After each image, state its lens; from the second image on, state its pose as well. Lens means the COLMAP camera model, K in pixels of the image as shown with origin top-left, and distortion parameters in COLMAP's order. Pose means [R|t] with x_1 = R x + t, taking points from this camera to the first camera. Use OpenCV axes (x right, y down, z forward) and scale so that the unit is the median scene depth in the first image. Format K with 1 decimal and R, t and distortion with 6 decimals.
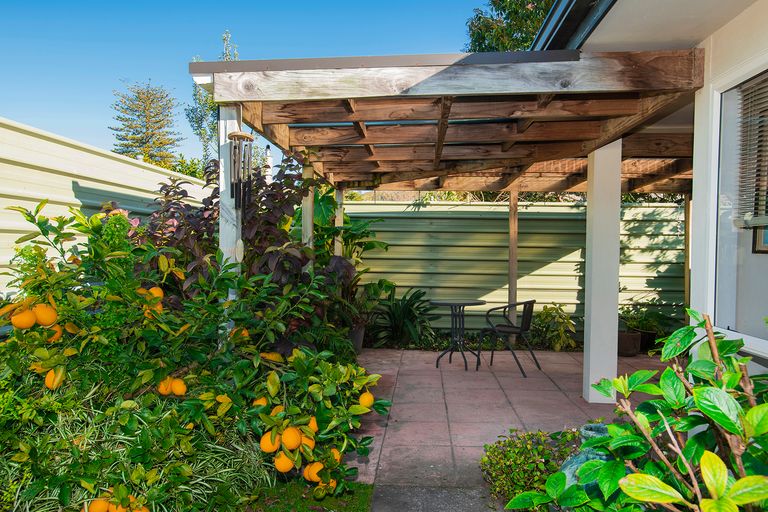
lens RADIAL K [[564.0, 0, 384.0], [0, 564.0, 256.0], [0, 0, 1]] dist [0.000723, 0.000121]
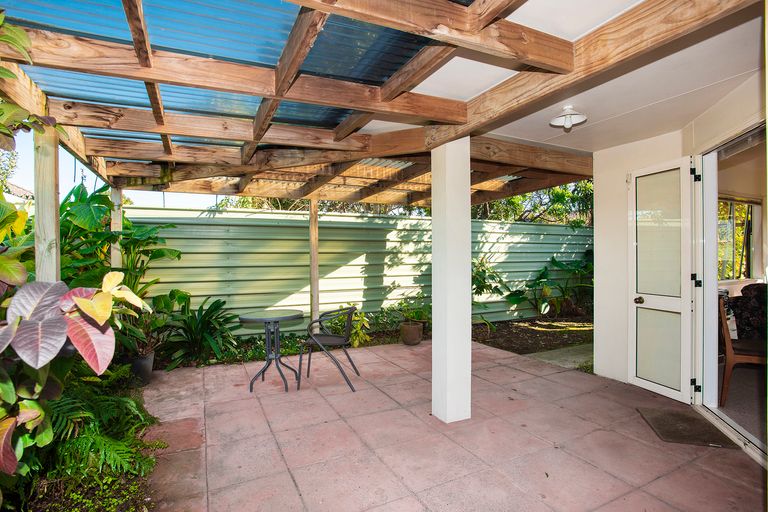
lens RADIAL K [[399.7, 0, 382.2], [0, 399.7, 259.2], [0, 0, 1]] dist [-0.014447, 0.000328]
pose [[0.880684, -0.021683, 0.473207, -0.010970], [0.022605, 0.999737, 0.003739, -0.003777], [-0.473164, 0.007404, 0.880943, 0.262886]]
